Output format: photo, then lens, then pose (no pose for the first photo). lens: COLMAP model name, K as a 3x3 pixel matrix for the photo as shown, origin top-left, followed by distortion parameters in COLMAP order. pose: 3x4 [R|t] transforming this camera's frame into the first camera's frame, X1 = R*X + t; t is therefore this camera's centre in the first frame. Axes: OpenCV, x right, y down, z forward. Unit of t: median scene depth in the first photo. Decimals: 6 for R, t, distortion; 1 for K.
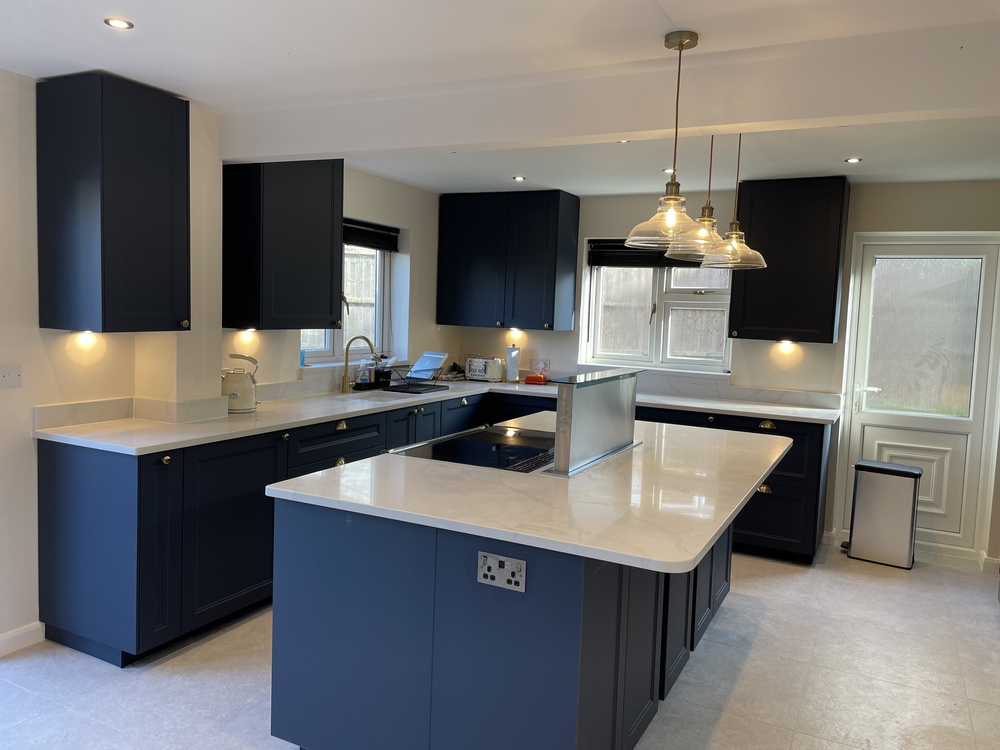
lens RADIAL K [[750.8, 0, 503.5], [0, 750.8, 361.2], [0, 0, 1]] dist [0.078984, -0.089848]
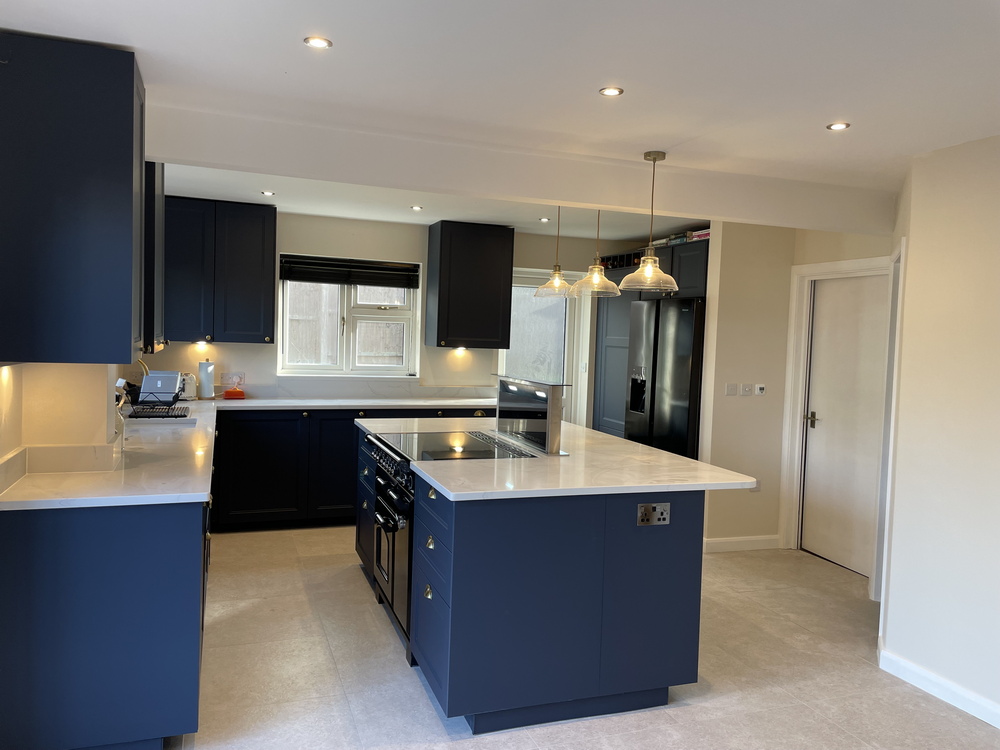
lens RADIAL K [[754.3, 0, 500.0], [0, 754.3, 375.0], [0, 0, 1]] dist [0.087175, -0.093190]
pose [[0.680111, -0.054561, 0.731076, -0.484087], [0.044161, 0.998465, 0.033434, -0.020007], [-0.731778, 0.009546, 0.681476, 0.082747]]
